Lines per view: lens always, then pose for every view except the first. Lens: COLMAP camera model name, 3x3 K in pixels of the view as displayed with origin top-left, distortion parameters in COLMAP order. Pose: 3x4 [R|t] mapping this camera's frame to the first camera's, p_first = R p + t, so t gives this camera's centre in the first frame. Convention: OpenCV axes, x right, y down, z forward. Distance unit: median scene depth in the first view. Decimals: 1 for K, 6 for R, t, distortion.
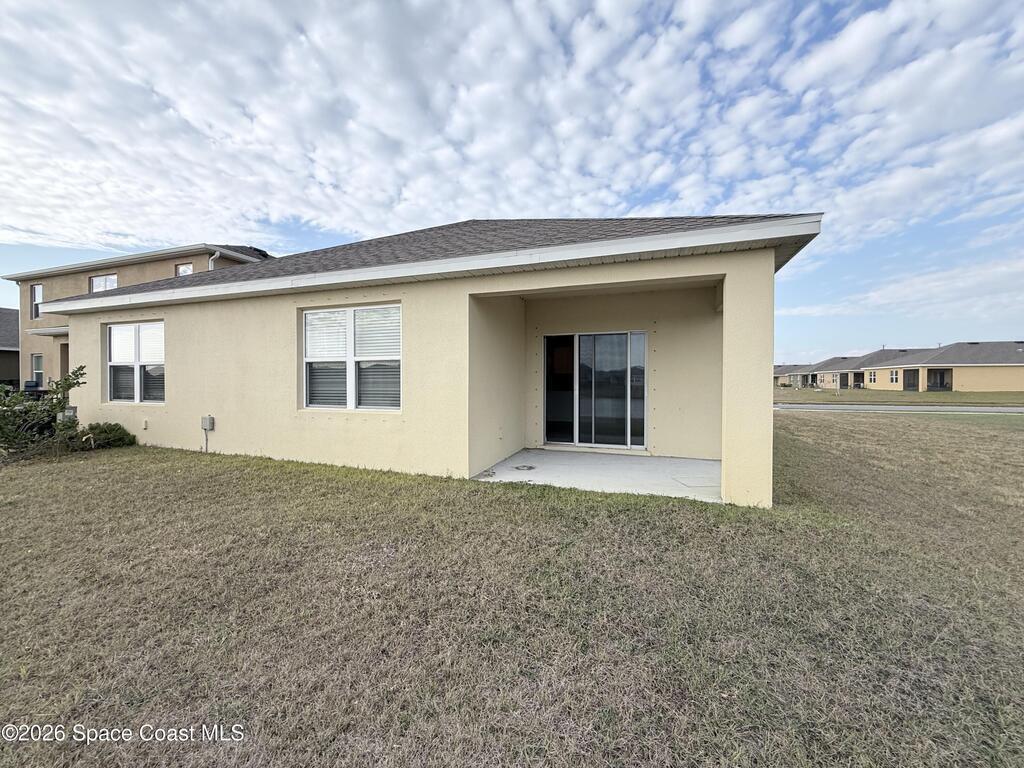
lens RADIAL K [[407.7, 0, 505.1], [0, 407.7, 382.6], [0, 0, 1]] dist [-0.004165, 0.000554]
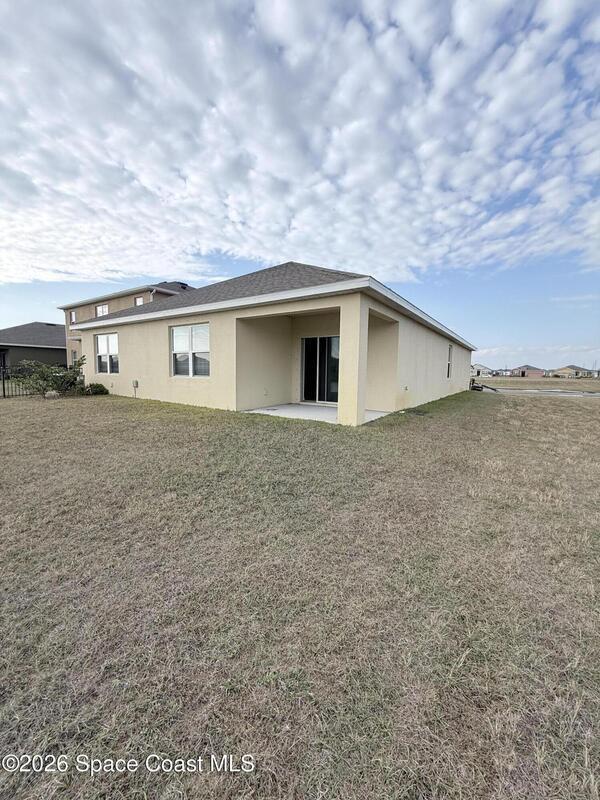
lens RADIAL K [[318.5, 0, 304.7], [0, 318.5, 417.2], [0, 0, 1]] dist [-0.004165, 0.000554]
pose [[0.969307, 0.047708, -0.241180, 0.084899], [-0.013949, 0.990083, 0.139787, 0.004906], [0.245458, -0.132133, 0.960360, -0.061555]]
